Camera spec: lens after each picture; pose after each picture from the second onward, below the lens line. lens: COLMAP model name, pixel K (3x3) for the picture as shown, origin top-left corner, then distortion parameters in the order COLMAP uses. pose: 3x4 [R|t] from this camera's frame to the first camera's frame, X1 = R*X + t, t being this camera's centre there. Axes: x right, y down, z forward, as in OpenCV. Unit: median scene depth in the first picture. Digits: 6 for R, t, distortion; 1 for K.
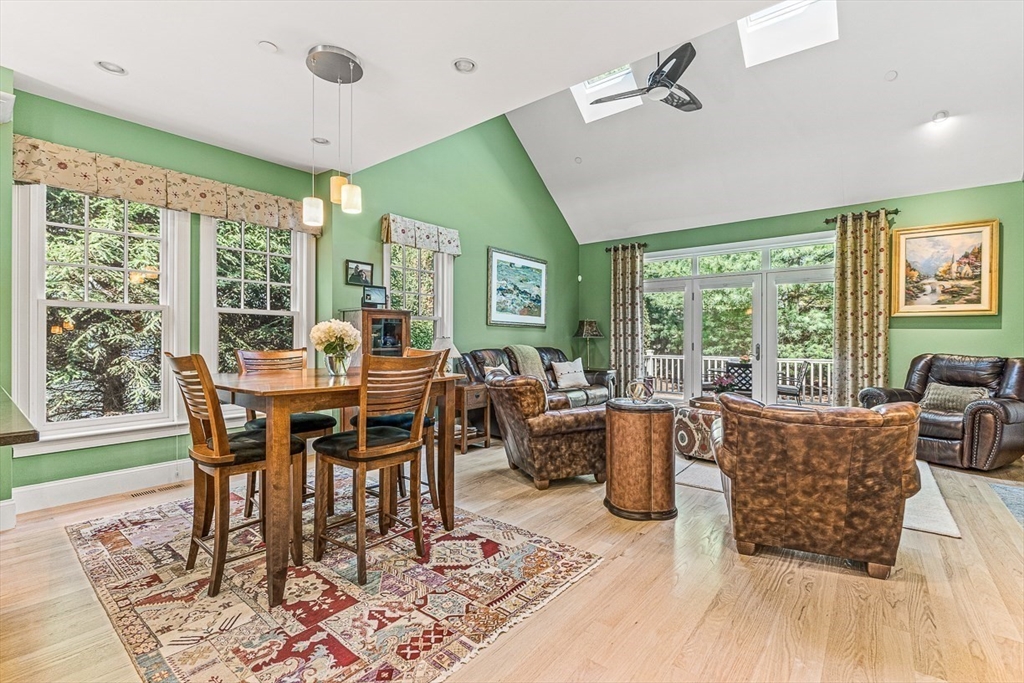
lens RADIAL K [[461.8, 0, 510.6], [0, 461.8, 339.5], [0, 0, 1]] dist [0.003286, 0.000466]
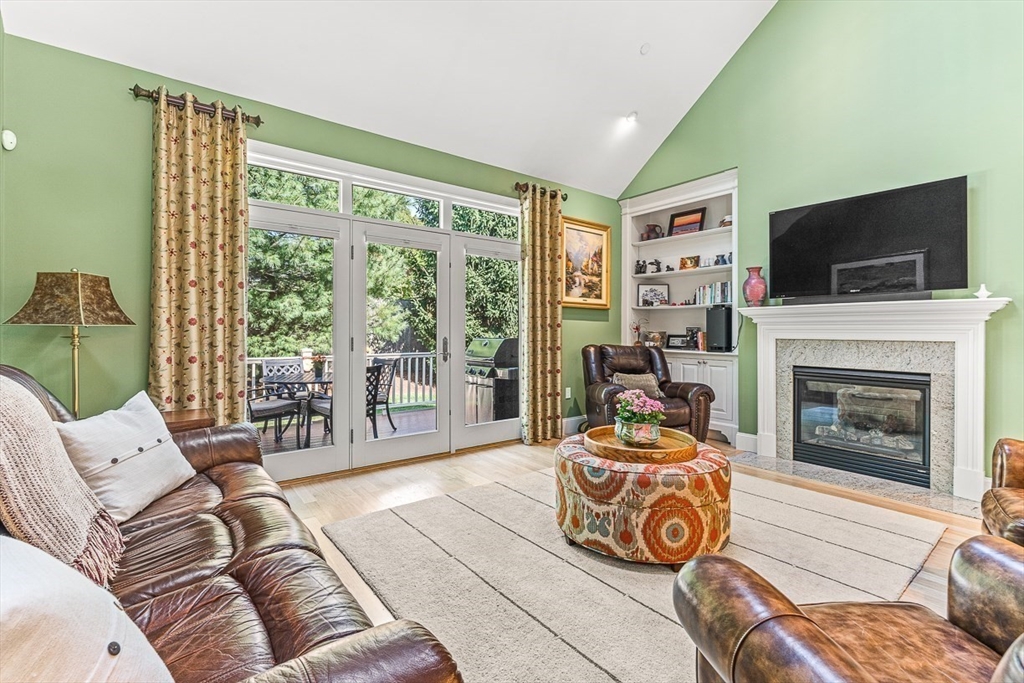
lens RADIAL K [[461.8, 0, 512.1], [0, 461.8, 330.8], [0, 0, 1]] dist [0.003286, 0.000466]
pose [[0.219110, -0.004893, 0.975688, -0.129357], [0.001700, 0.999988, 0.004633, -0.004539], [-0.975699, 0.000643, 0.219115, 0.924764]]
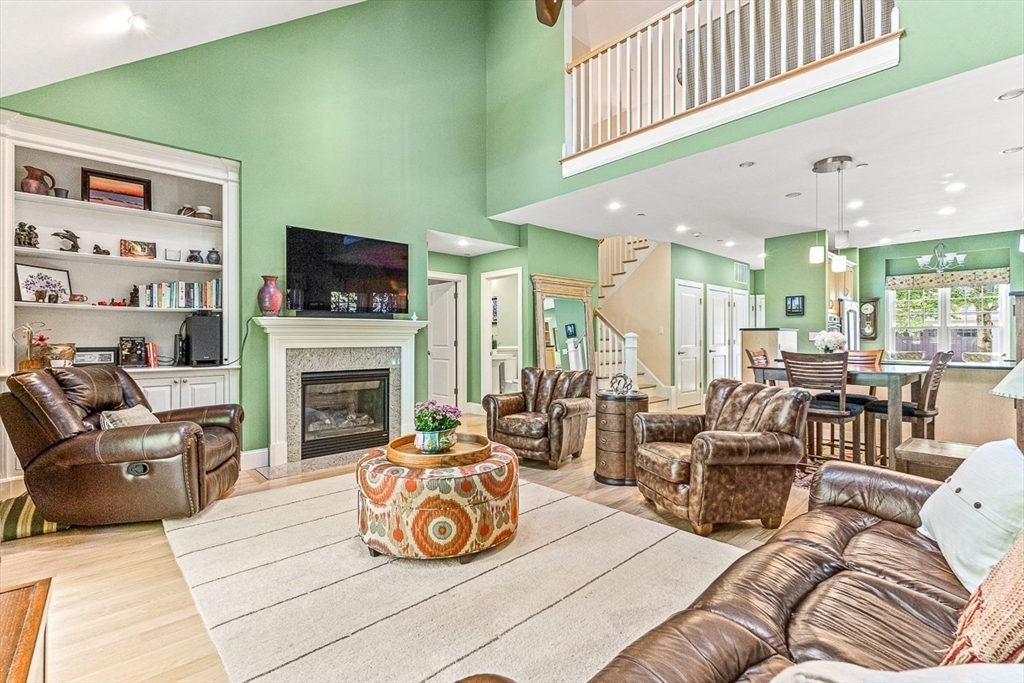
lens RADIAL K [[461.8, 0, 511.7], [0, 461.8, 340.5], [0, 0, 1]] dist [0.003286, 0.000466]
pose [[-0.990809, -0.001722, 0.135259, 0.222556], [-0.000582, 0.999964, 0.008472, -0.007611], [-0.135269, 0.008315, -0.990774, 1.394996]]
